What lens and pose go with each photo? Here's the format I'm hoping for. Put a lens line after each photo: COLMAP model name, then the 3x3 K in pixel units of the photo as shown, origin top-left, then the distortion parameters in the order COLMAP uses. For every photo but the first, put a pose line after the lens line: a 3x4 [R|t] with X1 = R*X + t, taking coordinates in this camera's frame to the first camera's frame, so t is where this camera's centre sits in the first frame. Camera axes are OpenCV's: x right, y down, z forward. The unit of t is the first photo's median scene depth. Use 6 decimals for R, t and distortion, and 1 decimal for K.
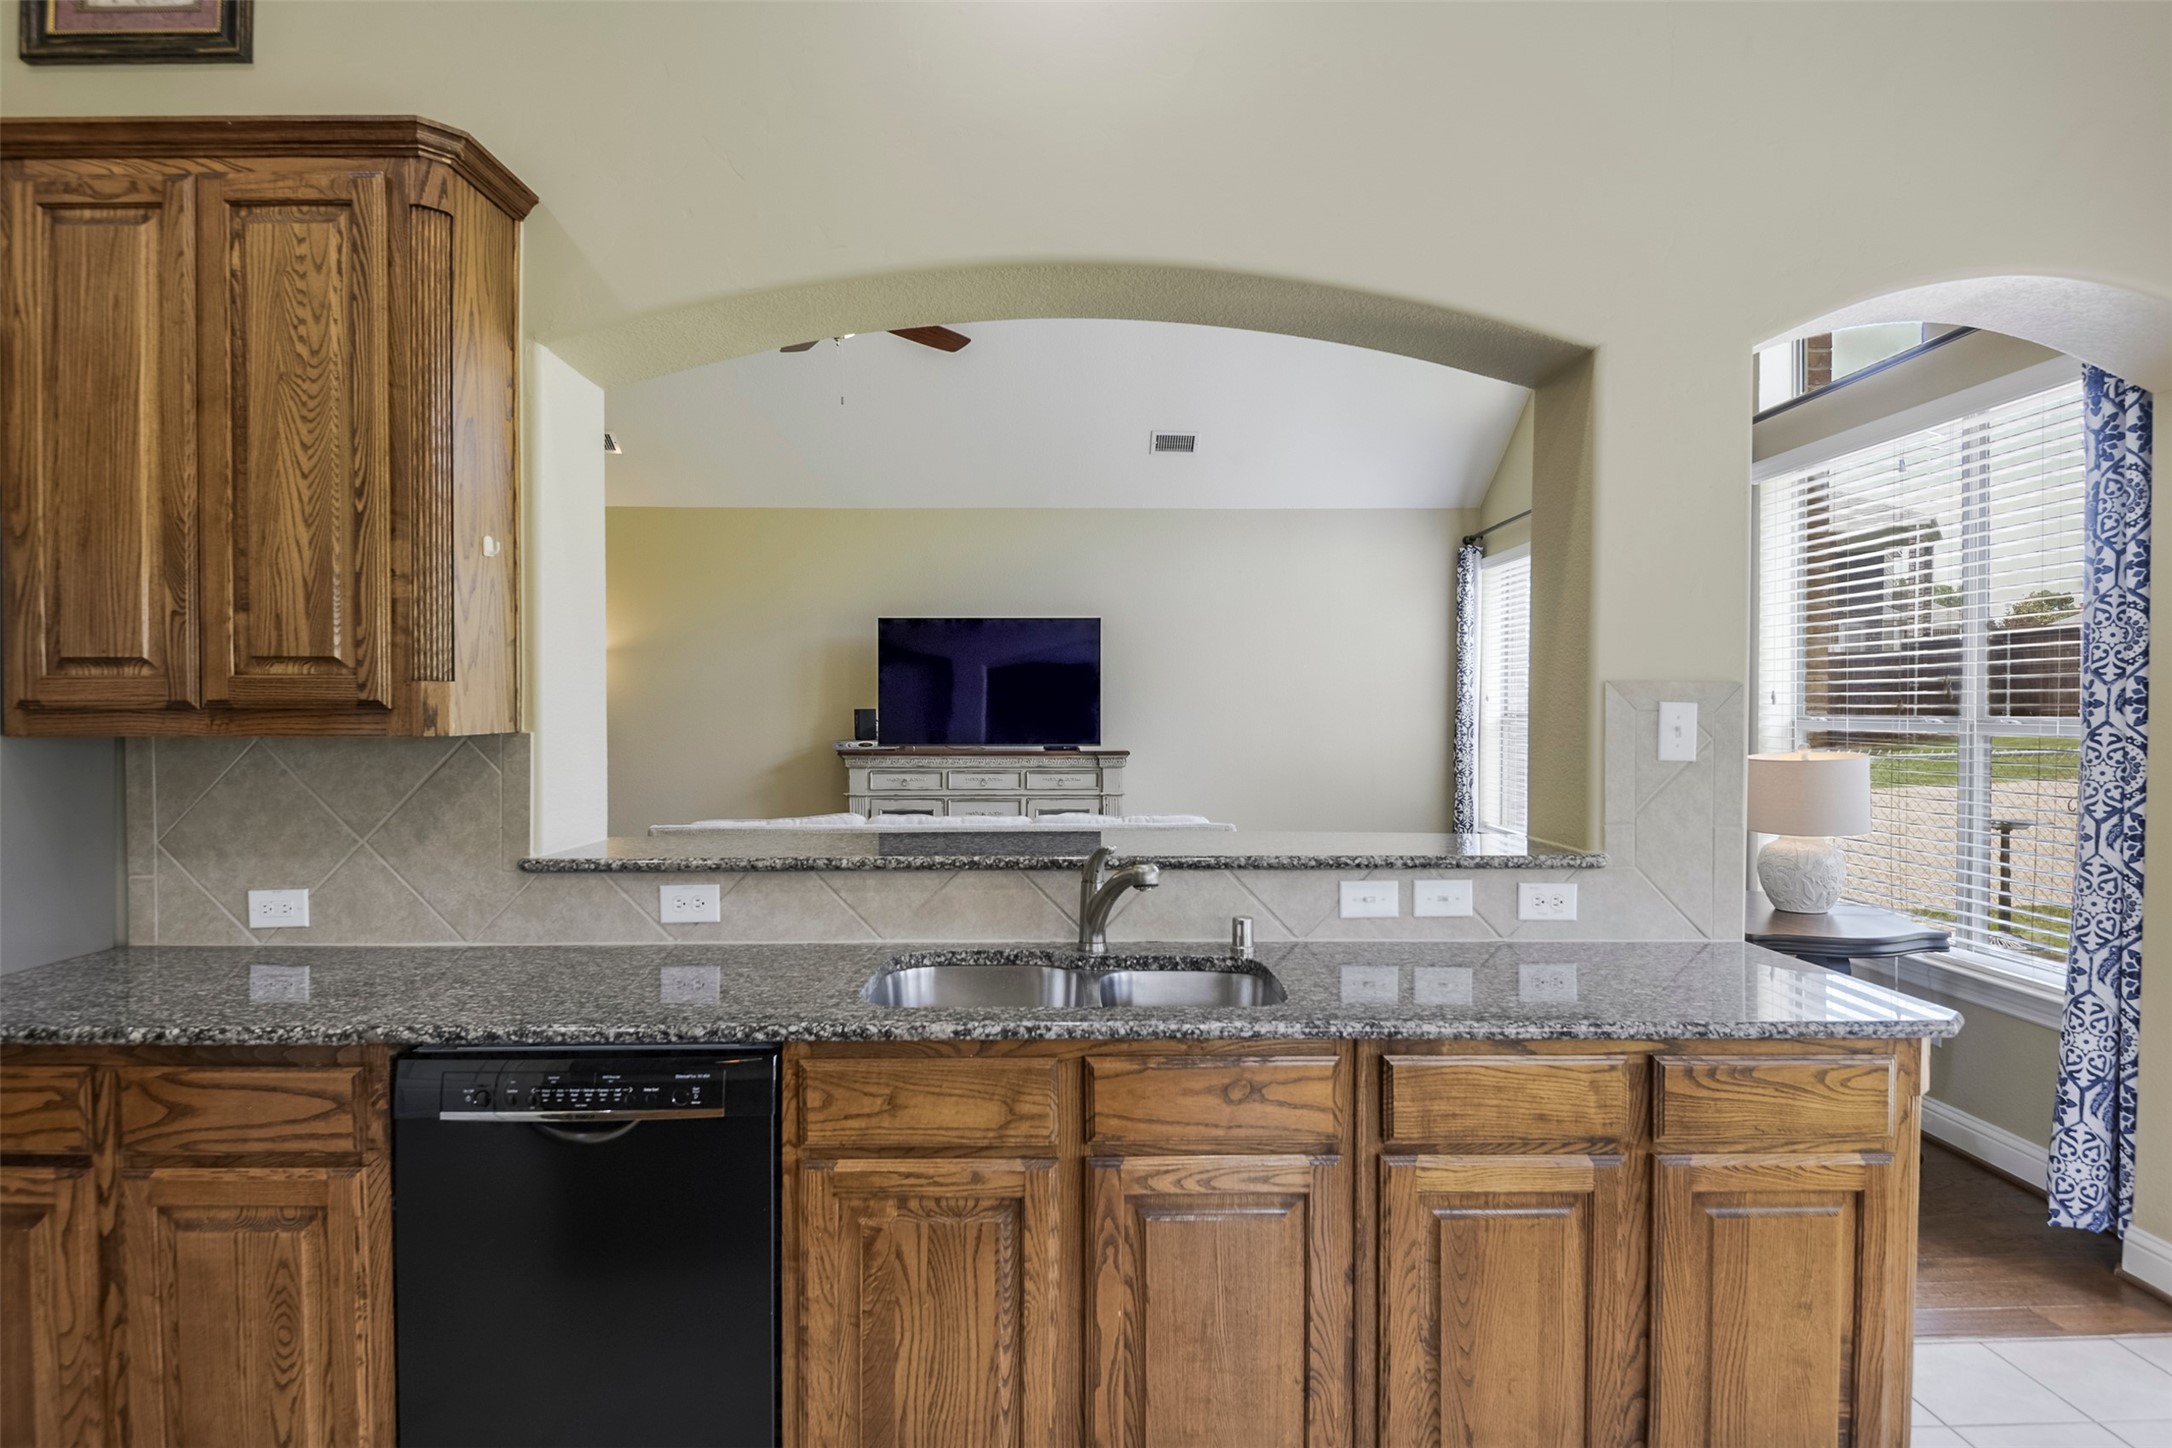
lens RADIAL K [[1187.7, 0, 1100.3], [0, 1187.7, 732.7], [0, 0, 1]] dist [0.005394, -0.016265]
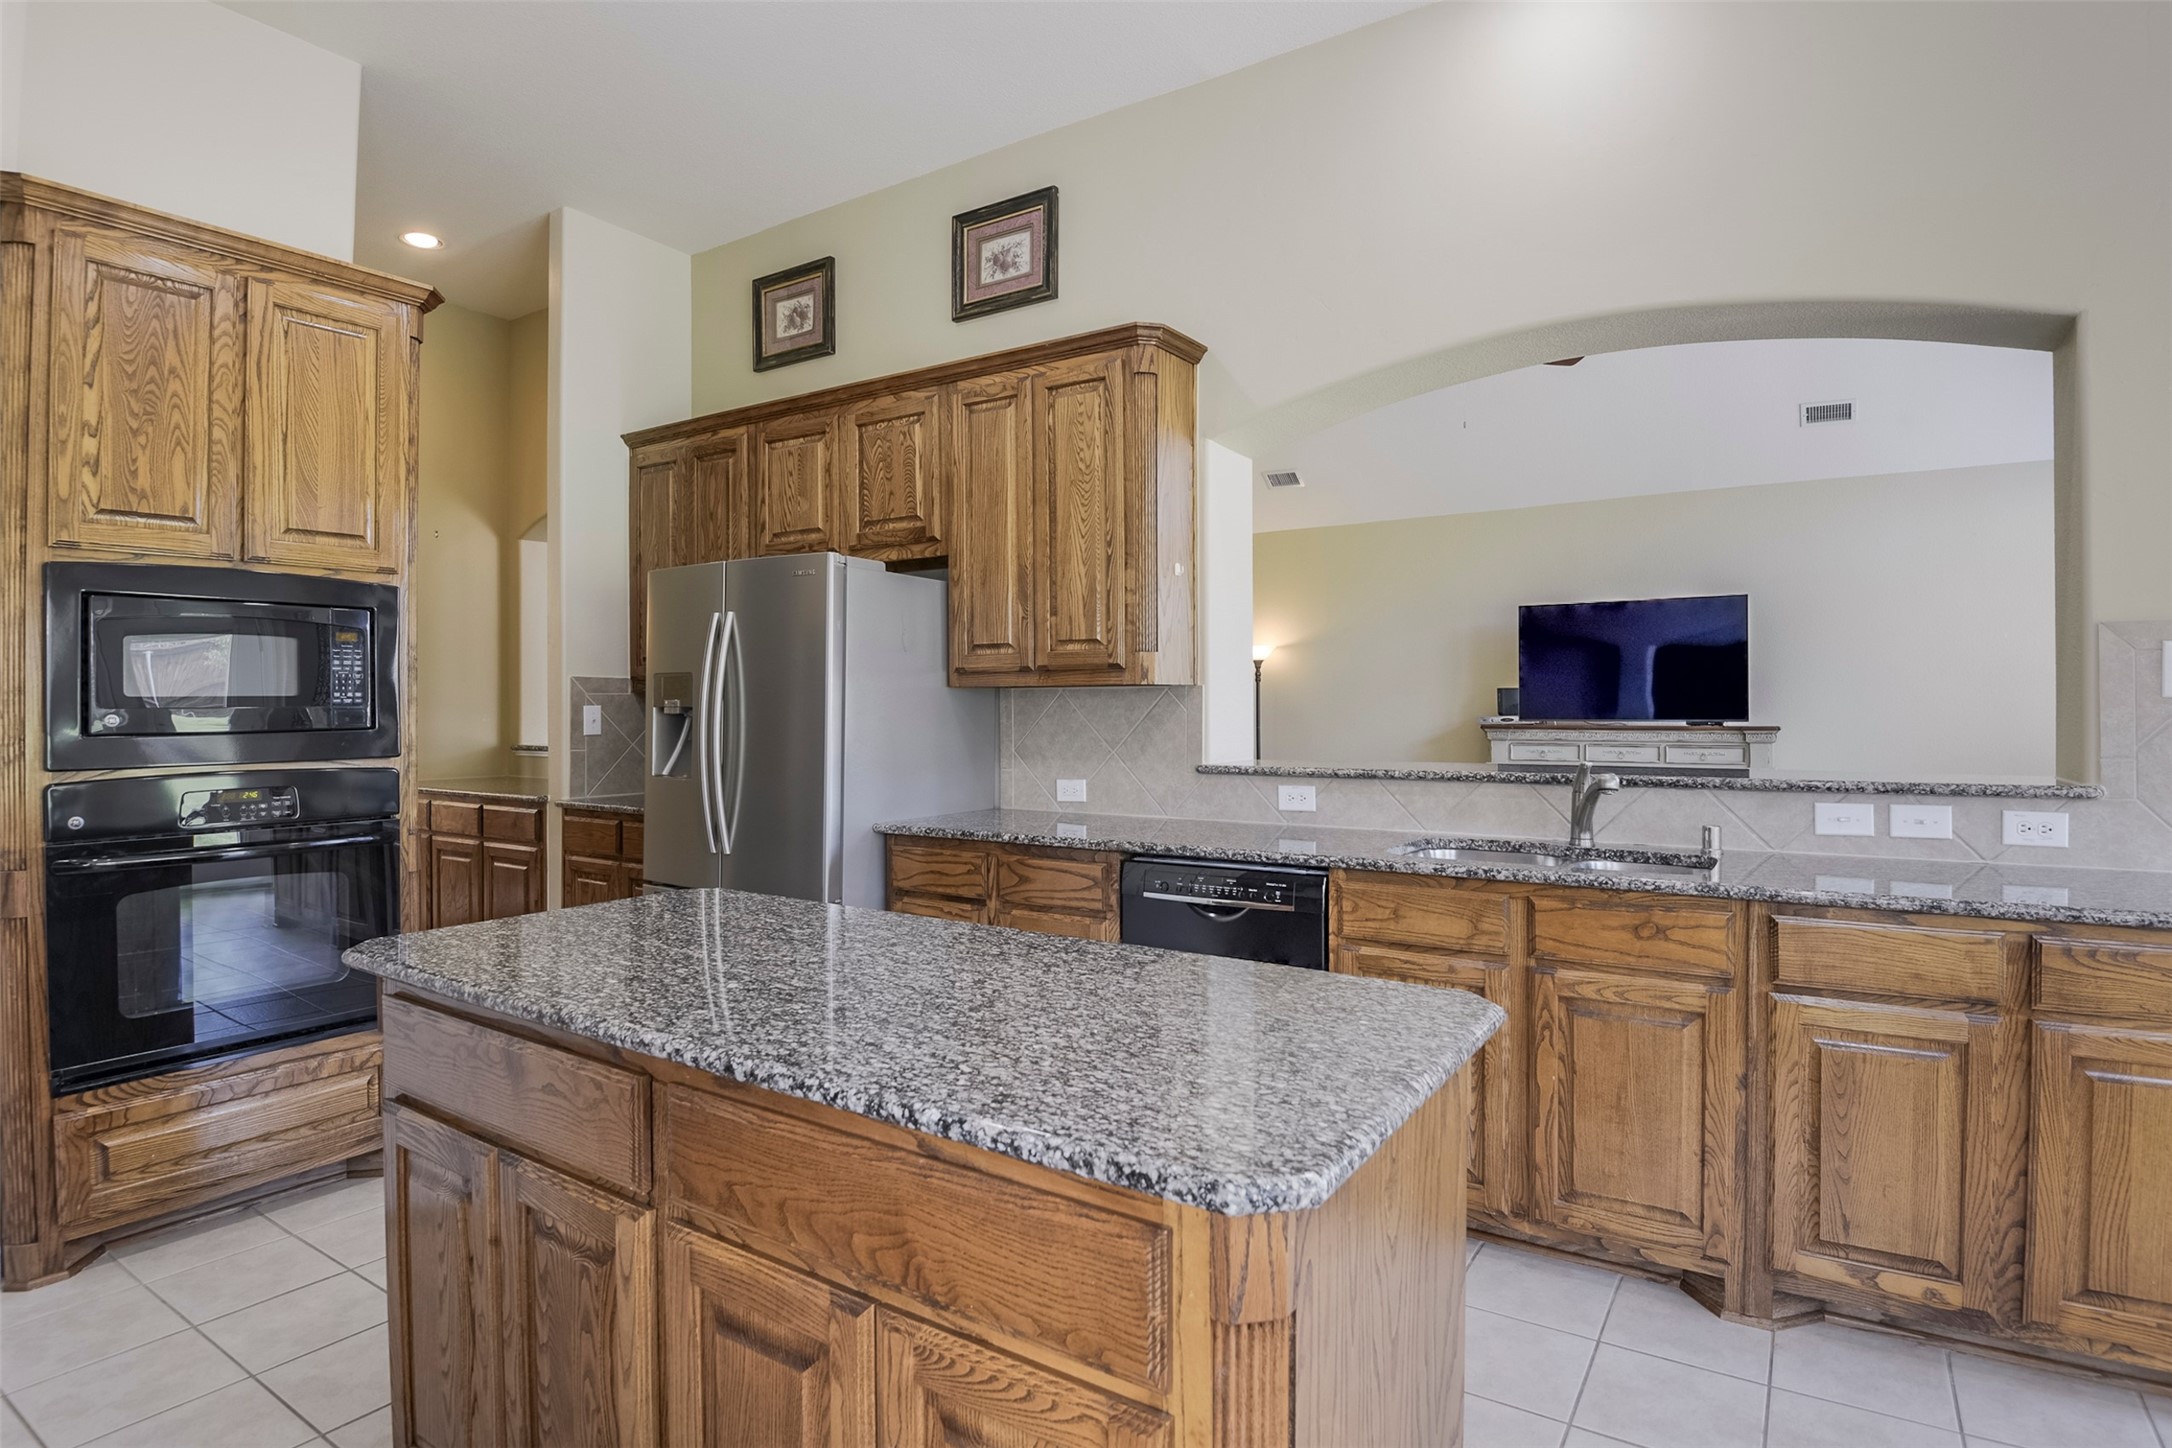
lens RADIAL K [[1078.1, 0, 1113.6], [0, 1078.1, 690.4], [0, 0, 1]] dist [-0.023976, -0.007012]
pose [[0.839718, -0.011504, -0.542901, 0.233518], [-0.002572, 0.999680, -0.025161, 0.051332], [0.543017, 0.022524, 0.839419, -0.312866]]
